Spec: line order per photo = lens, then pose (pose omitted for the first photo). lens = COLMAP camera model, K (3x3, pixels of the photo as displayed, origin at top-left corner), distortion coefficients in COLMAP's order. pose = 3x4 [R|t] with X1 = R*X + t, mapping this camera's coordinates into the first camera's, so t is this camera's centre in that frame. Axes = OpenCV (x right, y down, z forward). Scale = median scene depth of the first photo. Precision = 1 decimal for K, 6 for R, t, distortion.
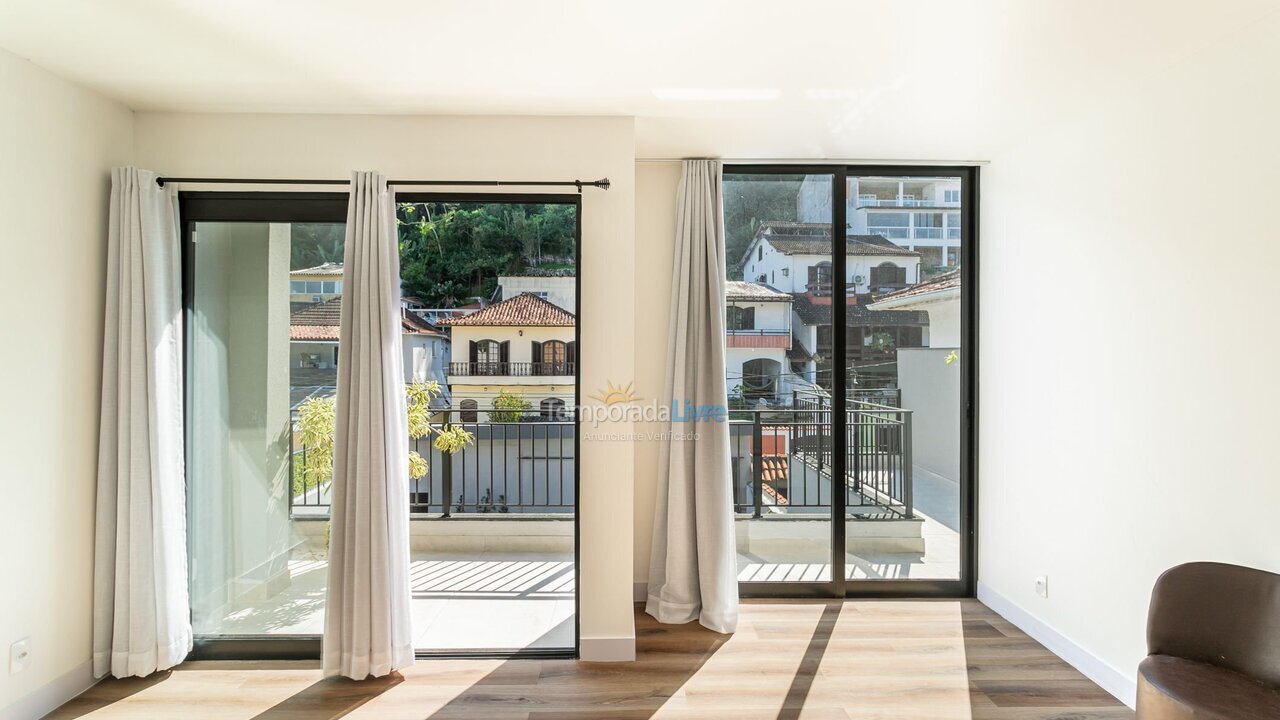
lens RADIAL K [[604.4, 0, 641.7], [0, 604.4, 355.5], [0, 0, 1]] dist [-0.004046, -0.000084]
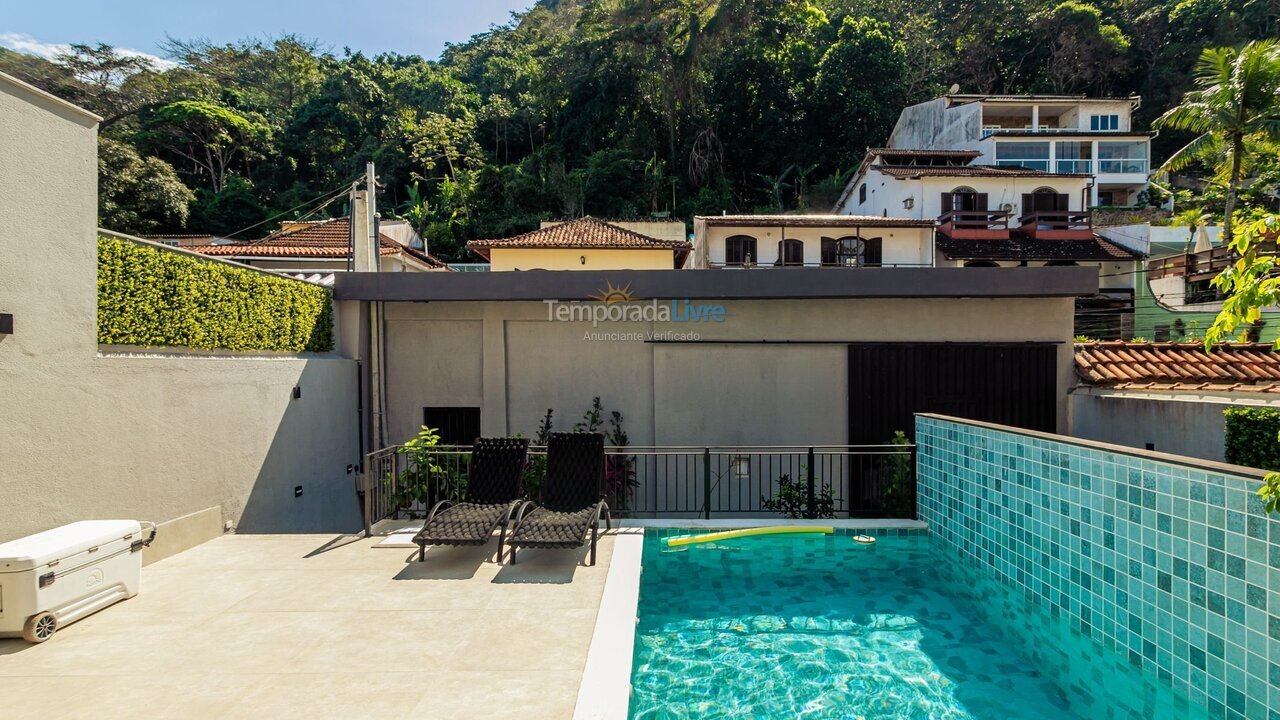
lens RADIAL K [[645.4, 0, 666.2], [0, 645.4, 377.9], [0, 0, 1]] dist [0.002355, 0.002517]
pose [[0.999846, -0.003611, -0.017171, -0.065232], [0.004041, 0.999677, 0.025107, 0.067961], [0.017075, -0.025173, 0.999537, 0.157552]]
